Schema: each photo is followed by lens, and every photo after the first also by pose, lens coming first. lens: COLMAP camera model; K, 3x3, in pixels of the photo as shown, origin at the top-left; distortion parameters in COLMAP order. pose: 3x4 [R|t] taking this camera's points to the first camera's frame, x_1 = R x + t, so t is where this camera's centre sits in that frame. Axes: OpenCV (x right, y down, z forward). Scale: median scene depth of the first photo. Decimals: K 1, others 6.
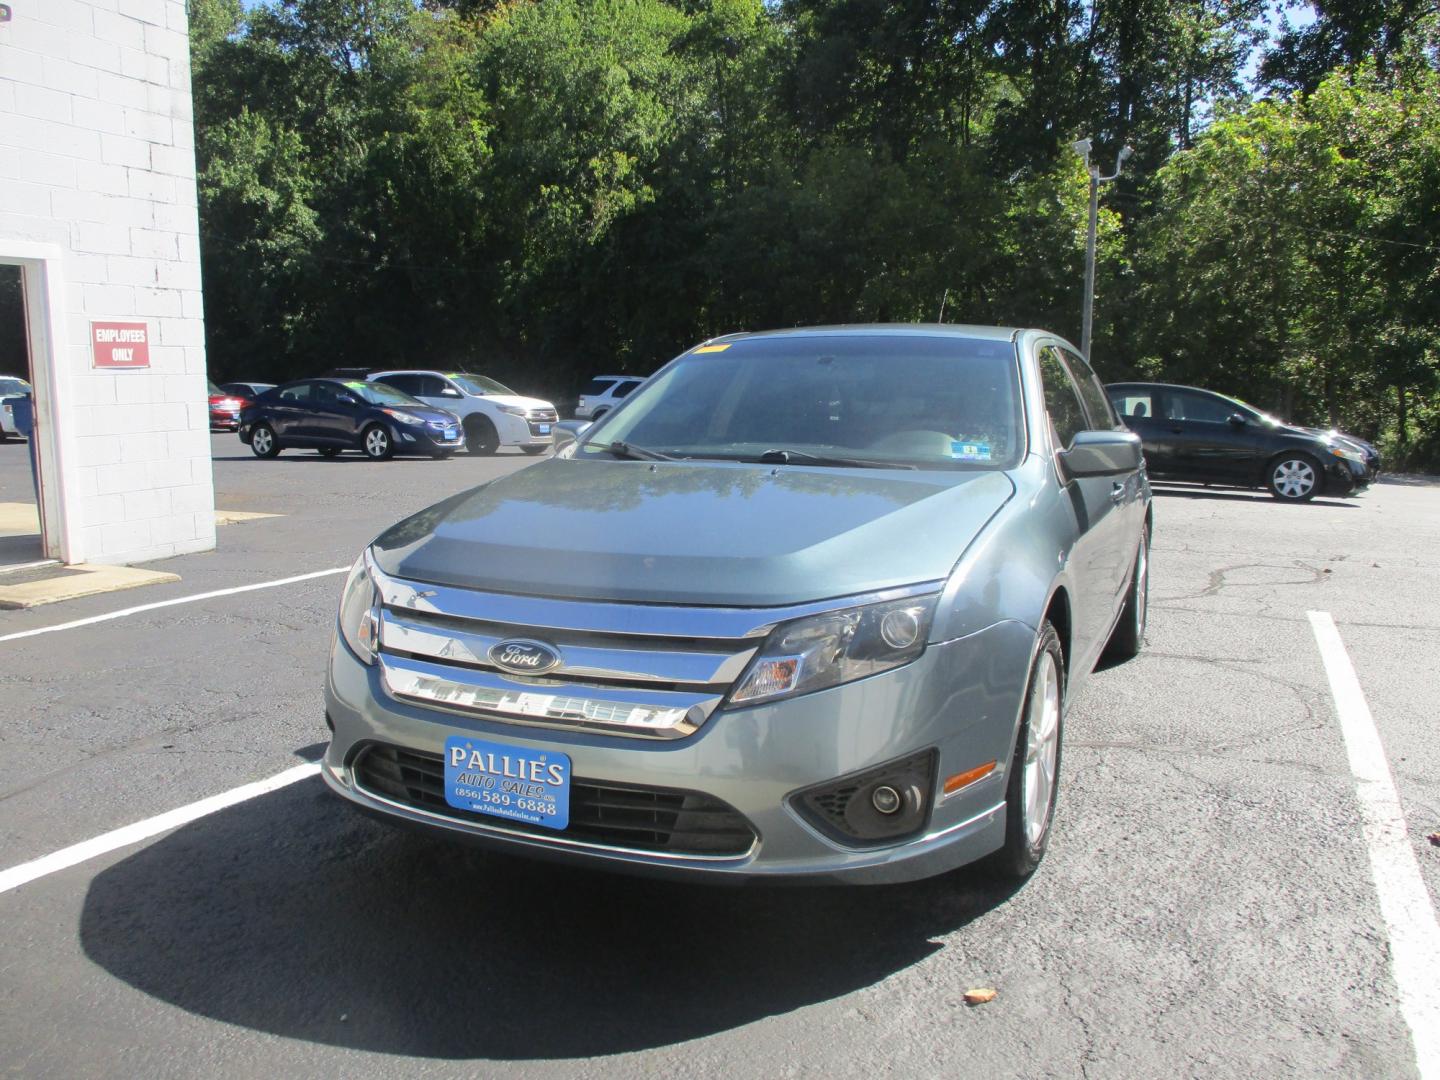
lens RADIAL K [[1200.5, 0, 715.1], [0, 1200.5, 544.0], [0, 0, 1]] dist [-0.034567, 0.012644]
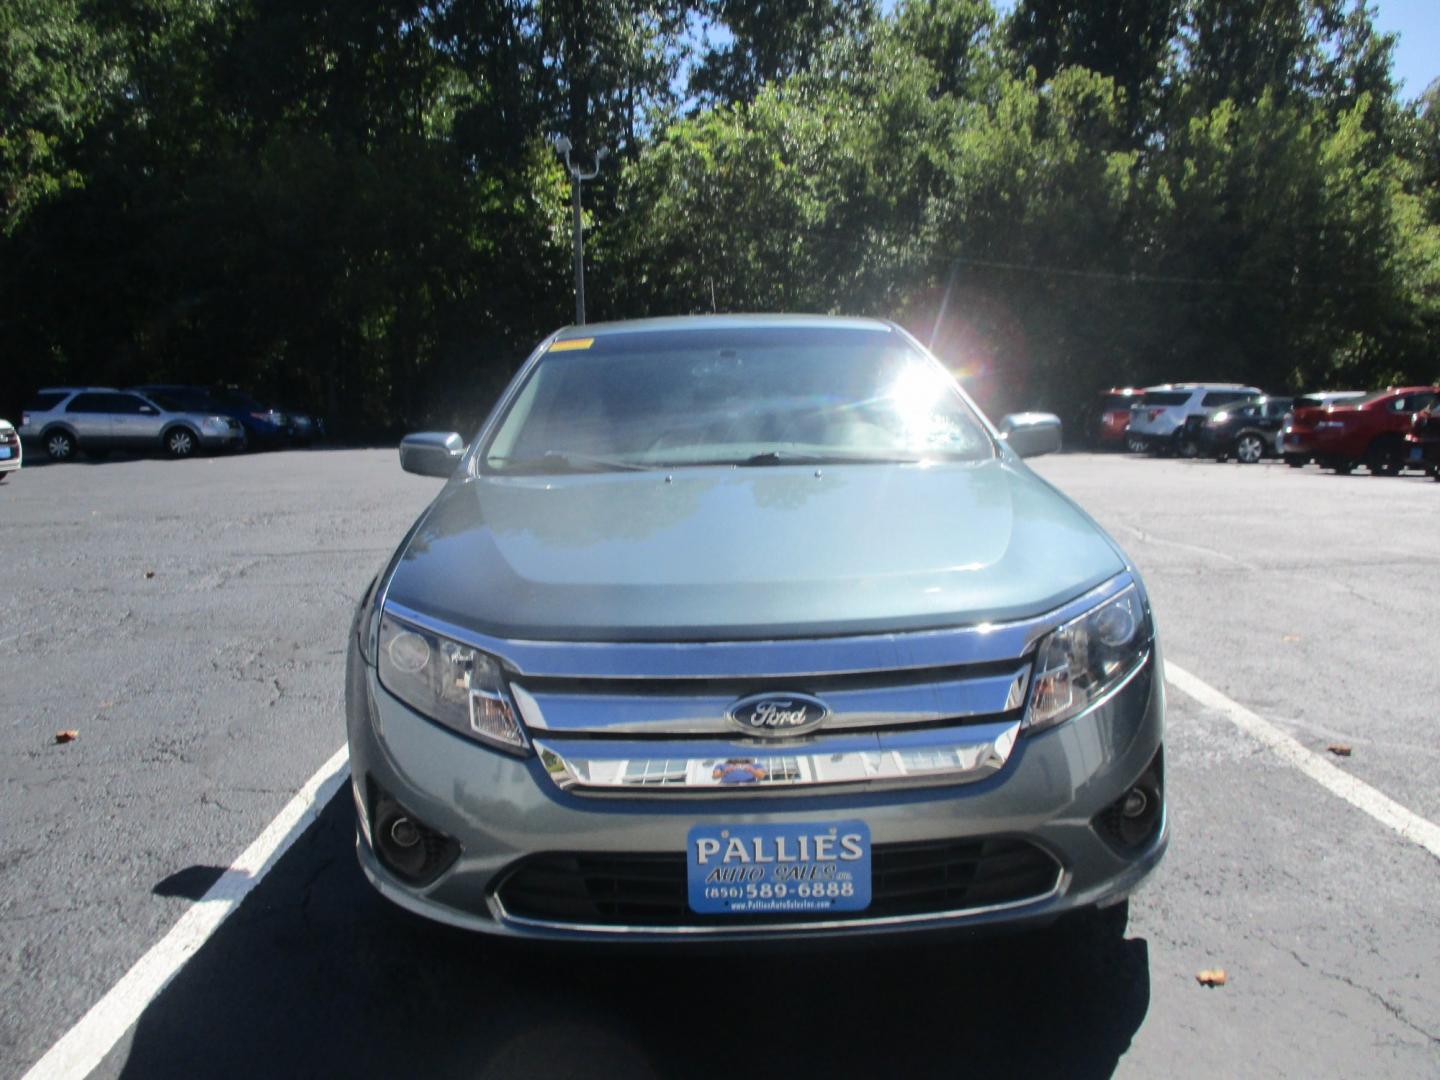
lens RADIAL K [[1200.5, 0, 717.6], [0, 1200.5, 539.5], [0, 0, 1]] dist [-0.034567, 0.012644]
pose [[0.896953, -0.092915, 0.432253, -0.041136], [0.093388, 0.995425, 0.020186, -0.003558], [-0.432151, 0.022262, 0.901526, 0.020289]]
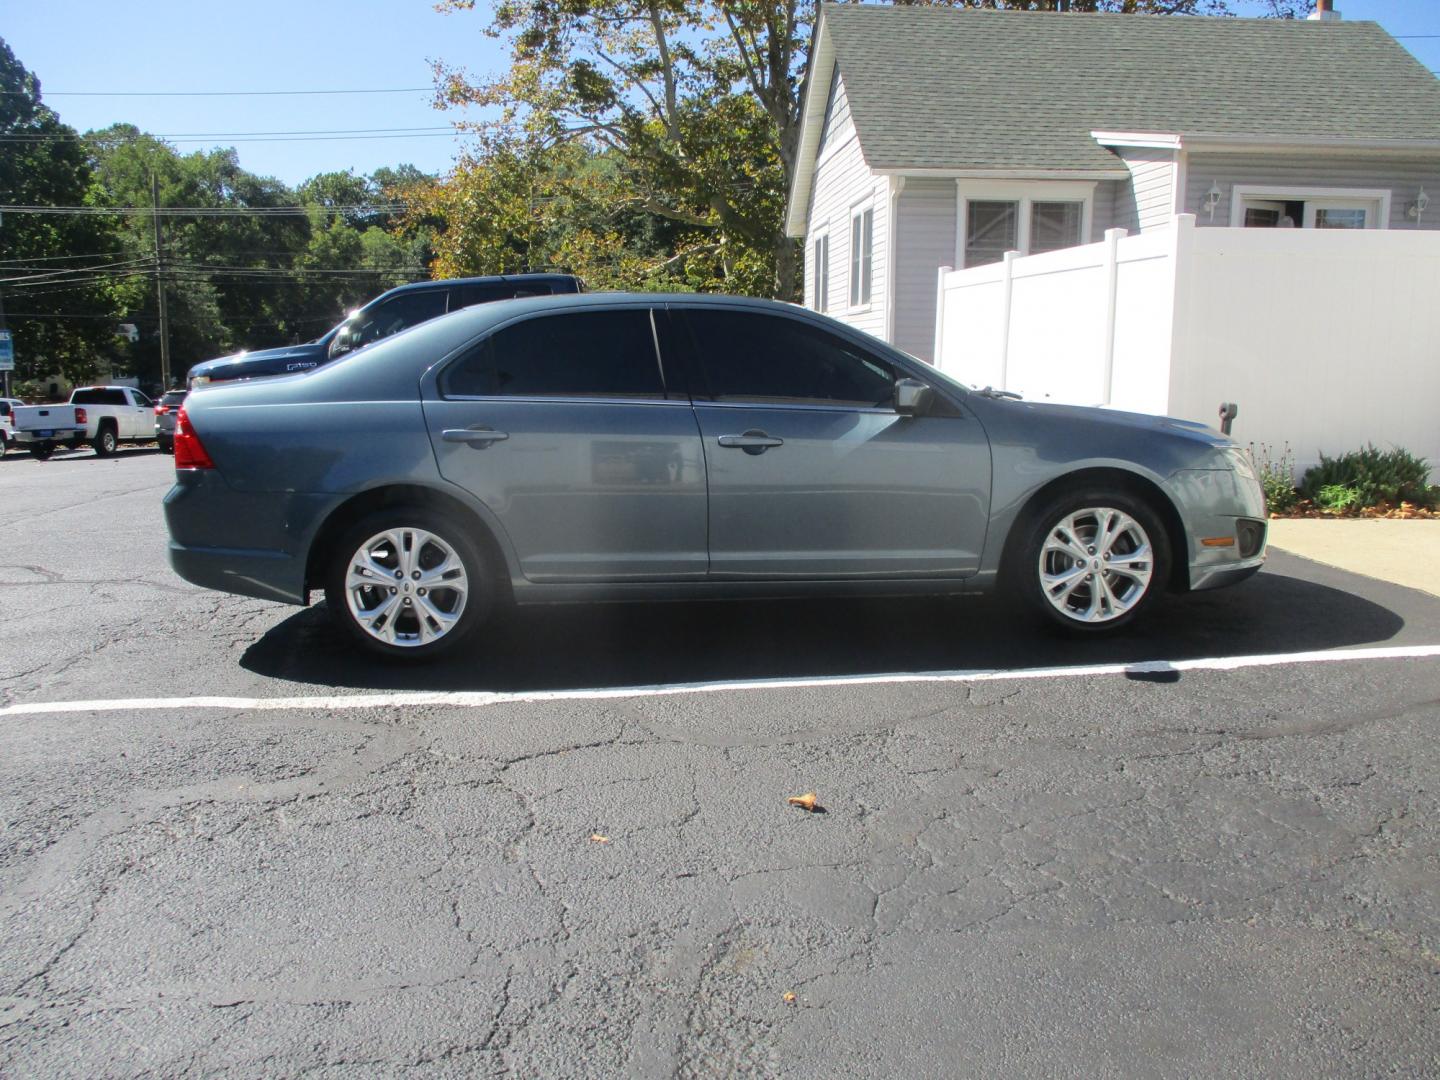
lens RADIAL K [[1200.5, 0, 727.8], [0, 1200.5, 547.4], [0, 0, 1]] dist [-0.034567, 0.012644]
pose [[-0.466379, -0.145413, 0.872551, -0.134654], [0.129056, 0.964657, 0.229743, -0.030580], [-0.875120, 0.219755, -0.431129, 0.220943]]
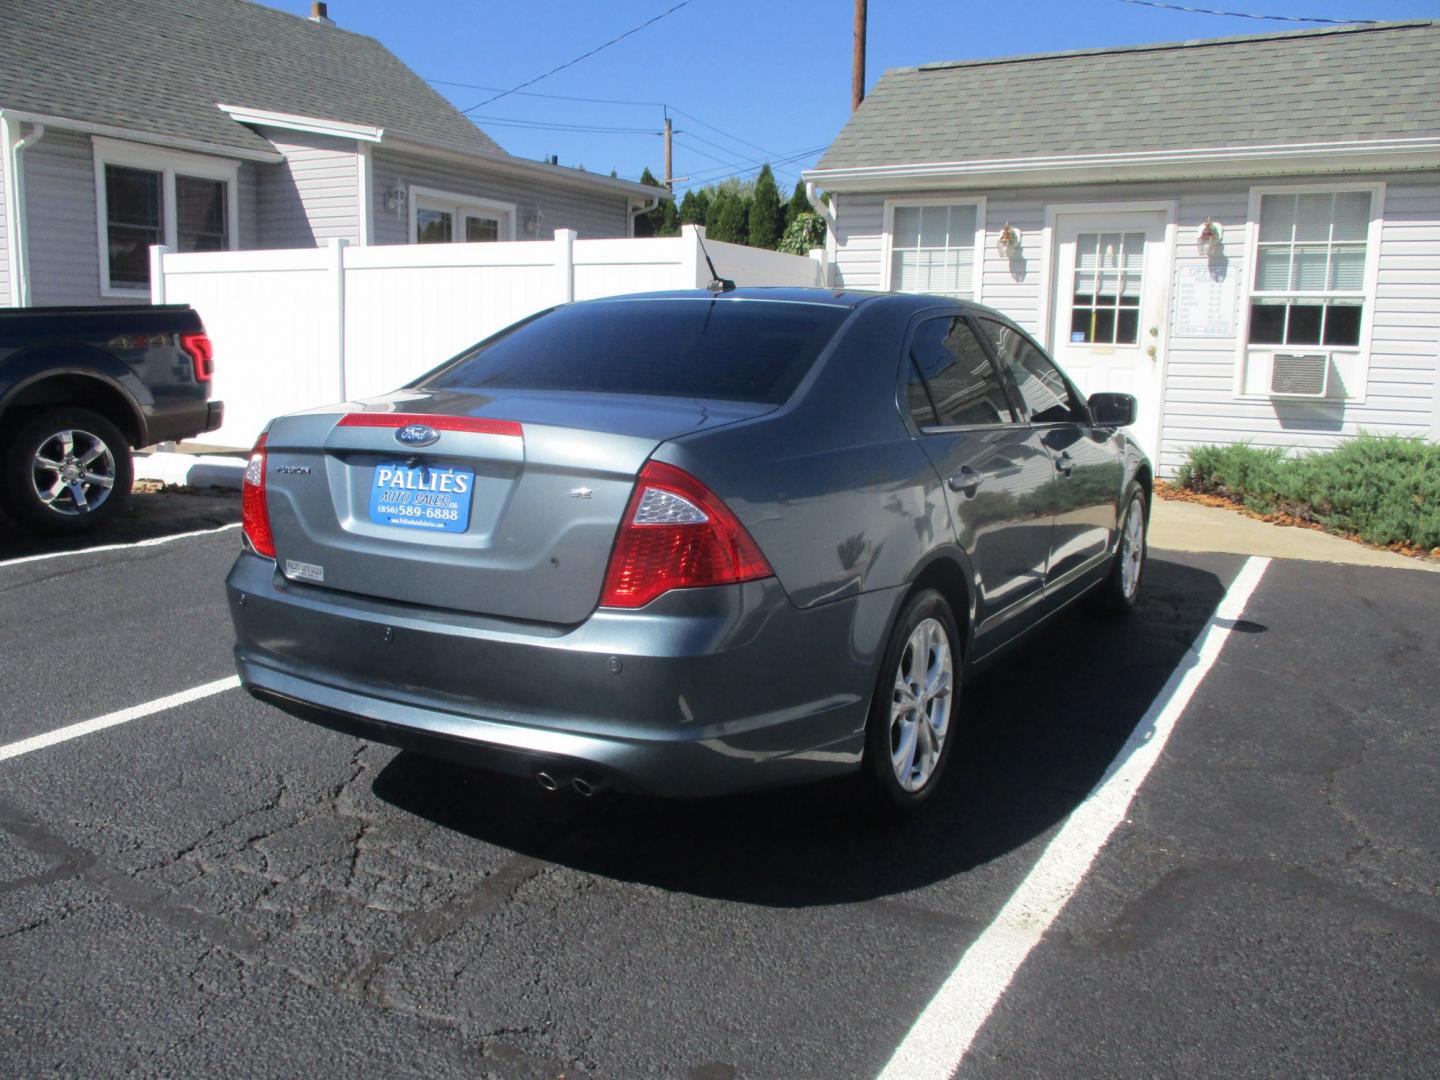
lens RADIAL K [[1200.5, 0, 715.2], [0, 1200.5, 546.7], [0, 0, 1]] dist [-0.034567, 0.012644]
pose [[-0.993966, -0.033217, 0.104537, 0.018014], [0.000044, 0.952924, 0.303210, -0.041103], [-0.109688, 0.301385, -0.947172, 0.289968]]
